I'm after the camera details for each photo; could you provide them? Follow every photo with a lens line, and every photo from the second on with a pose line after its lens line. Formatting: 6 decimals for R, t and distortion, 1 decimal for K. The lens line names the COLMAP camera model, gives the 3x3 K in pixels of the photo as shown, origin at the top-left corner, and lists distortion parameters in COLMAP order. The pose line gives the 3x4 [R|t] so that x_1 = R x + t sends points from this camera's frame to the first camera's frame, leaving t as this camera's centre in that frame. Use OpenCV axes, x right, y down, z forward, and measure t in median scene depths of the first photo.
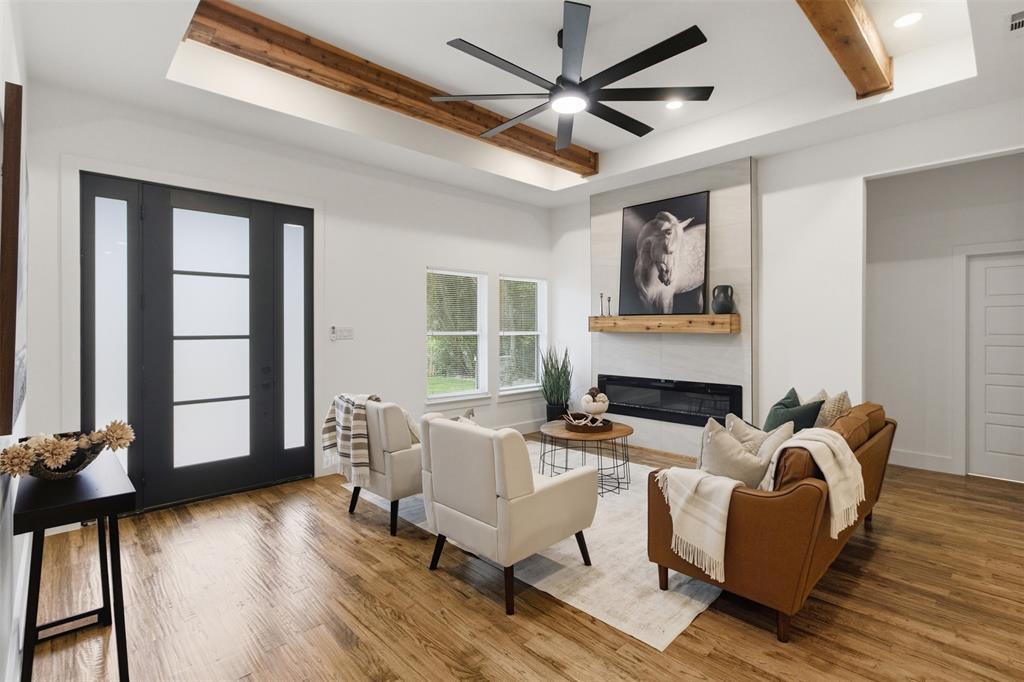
lens RADIAL K [[470.8, 0, 510.3], [0, 470.8, 329.0], [0, 0, 1]] dist [0.004772, 0.000689]
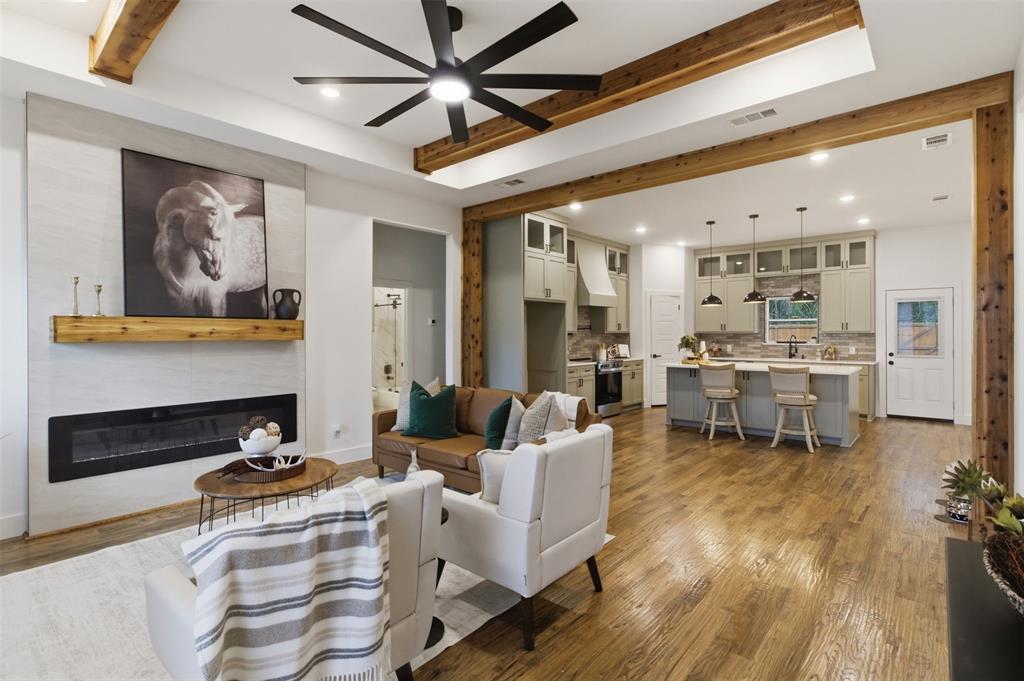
lens RADIAL K [[497.1, 0, 508.8], [0, 497.1, 327.9], [0, 0, 1]] dist [-0.000770, -0.000182]
pose [[-0.070562, 0.007190, 0.997481, -0.533525], [0.005733, 0.999960, -0.006802, -0.005694], [-0.997491, 0.005238, -0.070601, 0.593192]]
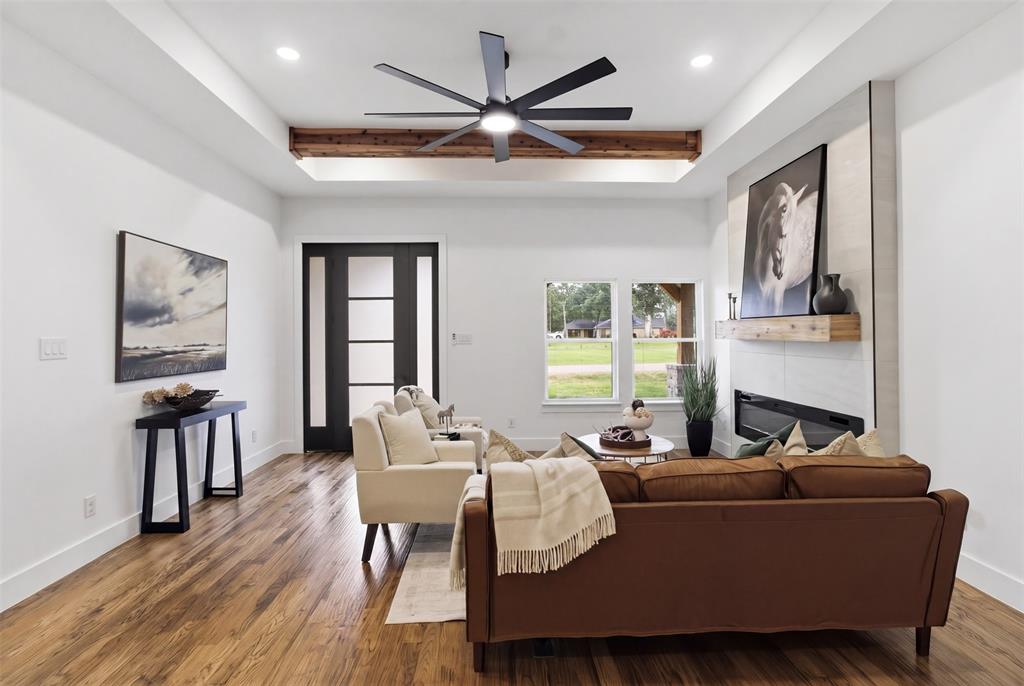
lens RADIAL K [[470.2, 0, 512.4], [0, 470.2, 331.3], [0, 0, 1]] dist [-0.001346, -0.000205]
pose [[0.755934, -0.005717, -0.654623, 0.519312], [-0.000809, 0.999953, -0.009667, 0.000248], [0.654648, 0.007837, 0.755894, 0.142338]]
